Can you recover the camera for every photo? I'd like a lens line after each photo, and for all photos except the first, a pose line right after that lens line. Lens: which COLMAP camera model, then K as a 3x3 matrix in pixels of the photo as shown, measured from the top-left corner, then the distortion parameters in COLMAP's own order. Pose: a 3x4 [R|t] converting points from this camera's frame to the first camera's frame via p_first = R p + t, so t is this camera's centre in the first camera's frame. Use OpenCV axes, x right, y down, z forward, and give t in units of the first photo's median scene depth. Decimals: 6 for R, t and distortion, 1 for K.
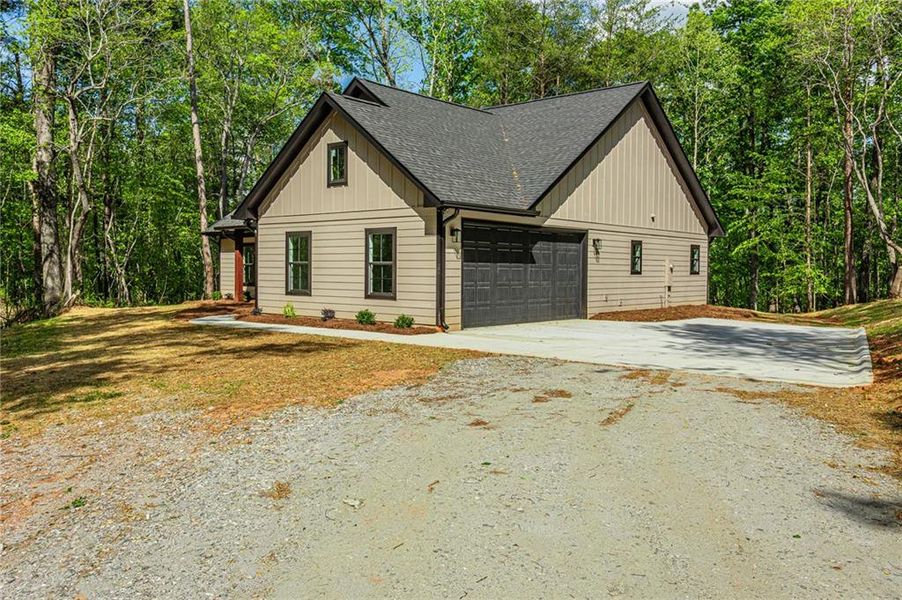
lens RADIAL K [[789.0, 0, 450.8], [0, 789.0, 300.5], [0, 0, 1]] dist [-0.031416, 0.007174]
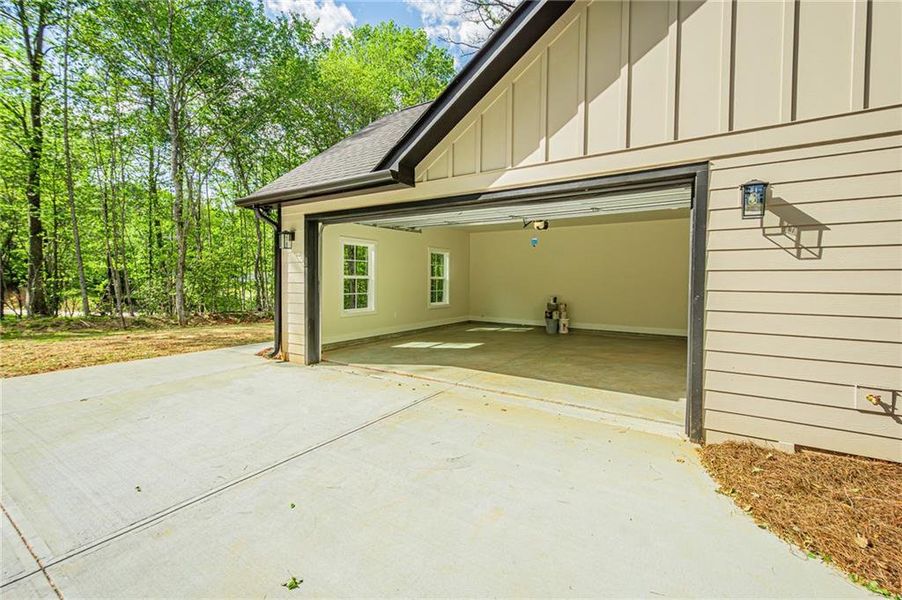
lens RADIAL K [[391.0, 0, 443.5], [0, 391.0, 295.6], [0, 0, 1]] dist [0.008597, -0.000420]
pose [[0.108633, 0.036945, -0.993395, 0.350623], [-0.043396, 0.998533, 0.032391, -0.040723], [0.993134, 0.039591, 0.110077, 0.967731]]
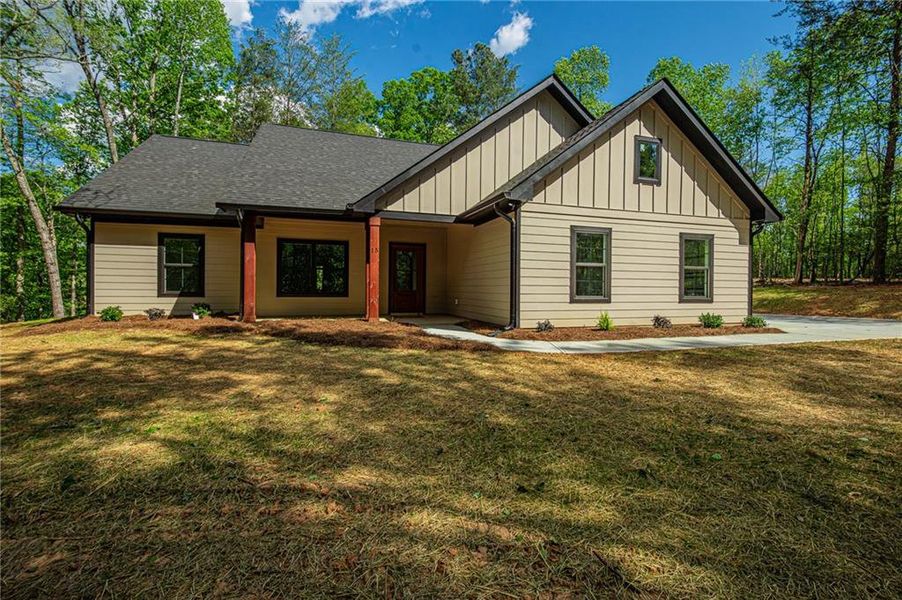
lens RADIAL K [[397.1, 0, 443.8], [0, 397.1, 286.8], [0, 0, 1]] dist [0.004766, -0.001211]
pose [[0.529668, -0.011929, 0.848121, -0.650073], [0.024748, 0.999693, -0.001395, -0.027325], [-0.847844, 0.021728, 0.529801, 0.921531]]
